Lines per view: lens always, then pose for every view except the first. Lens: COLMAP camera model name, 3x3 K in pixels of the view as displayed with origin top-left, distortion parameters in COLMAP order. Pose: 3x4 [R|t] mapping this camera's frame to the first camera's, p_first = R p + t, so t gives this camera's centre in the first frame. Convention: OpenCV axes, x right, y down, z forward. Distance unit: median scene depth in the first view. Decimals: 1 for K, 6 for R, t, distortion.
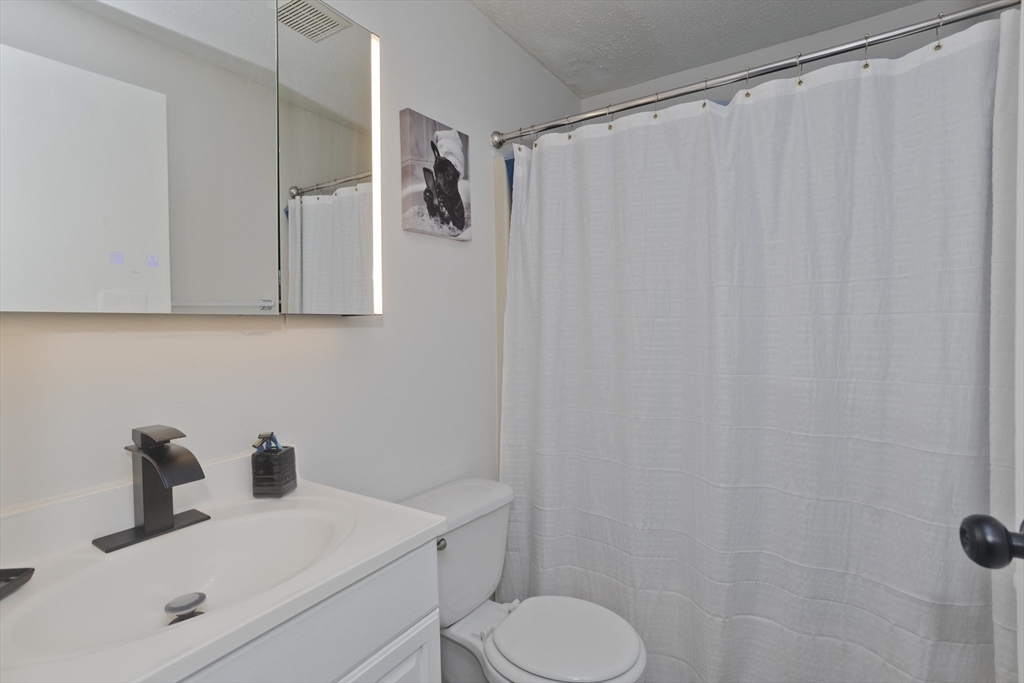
lens RADIAL K [[493.6, 0, 512.0], [0, 493.6, 341.5], [0, 0, 1]] dist [-0.057669, 0.033051]
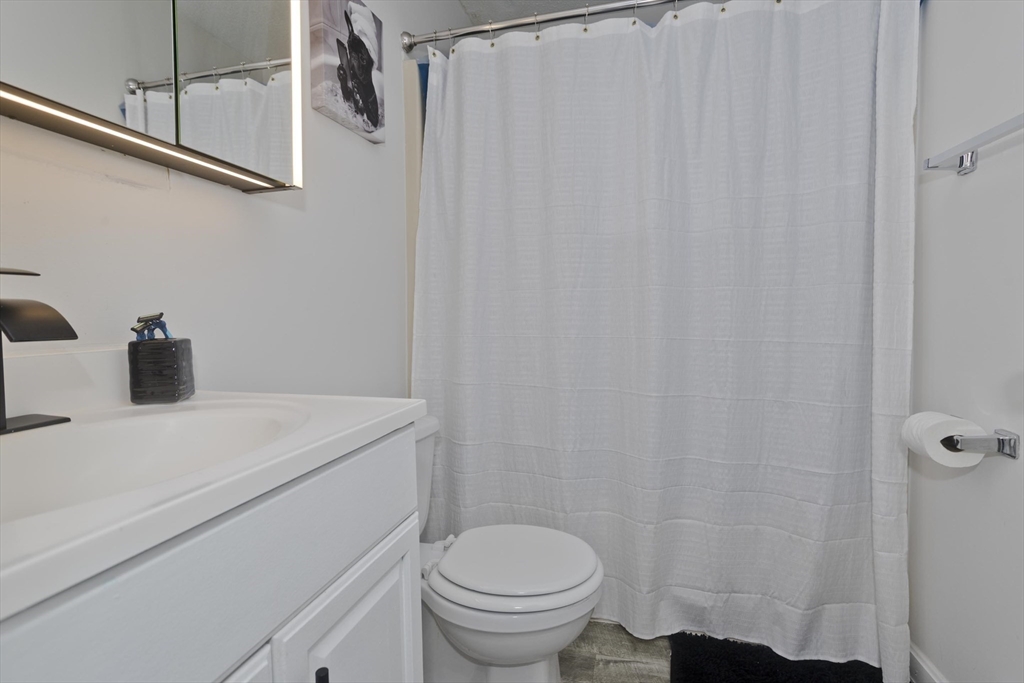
lens RADIAL K [[492.9, 0, 513.6], [0, 492.9, 344.6], [0, 0, 1]] dist [-0.074399, 0.056557]
pose [[0.949298, -0.007631, 0.314286, -0.159139], [0.002367, 0.999851, 0.017126, 0.160978], [-0.314369, -0.015514, 0.949174, 0.111787]]
